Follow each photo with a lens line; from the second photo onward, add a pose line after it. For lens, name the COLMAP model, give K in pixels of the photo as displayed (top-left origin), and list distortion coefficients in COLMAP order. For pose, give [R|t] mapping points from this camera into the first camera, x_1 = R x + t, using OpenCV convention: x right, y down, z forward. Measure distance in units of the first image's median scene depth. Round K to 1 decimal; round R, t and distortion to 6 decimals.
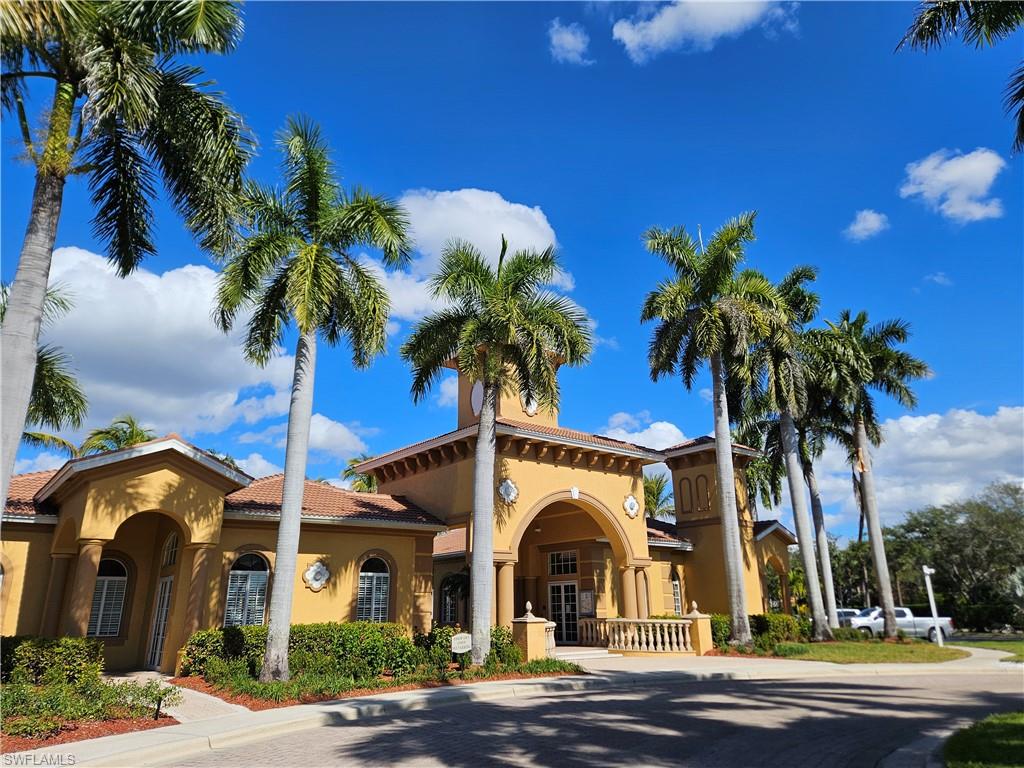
lens RADIAL K [[706.3, 0, 511.9], [0, 706.3, 392.5], [0, 0, 1]] dist [0.046031, -0.028173]
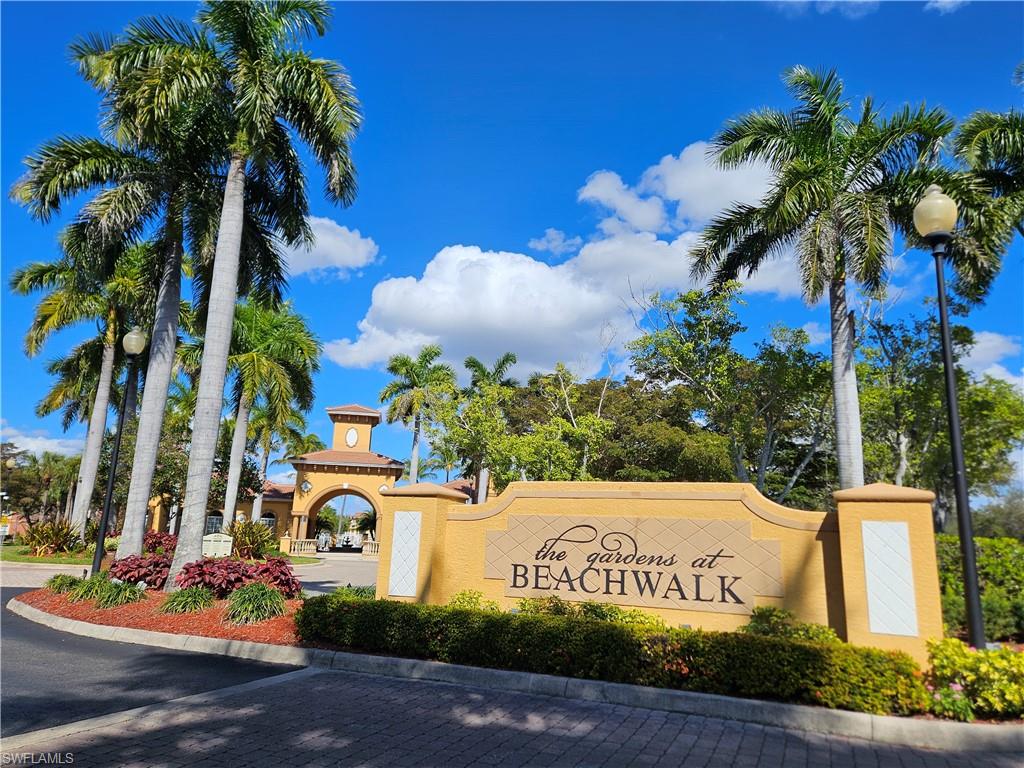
lens RADIAL K [[706.3, 0, 519.5], [0, 706.3, 382.3], [0, 0, 1]] dist [0.046031, -0.028173]
pose [[0.887520, -0.057037, -0.457225, 1.755908], [0.088363, 0.994960, 0.047405, -0.261934], [0.452217, -0.082474, 0.888087, -0.783701]]
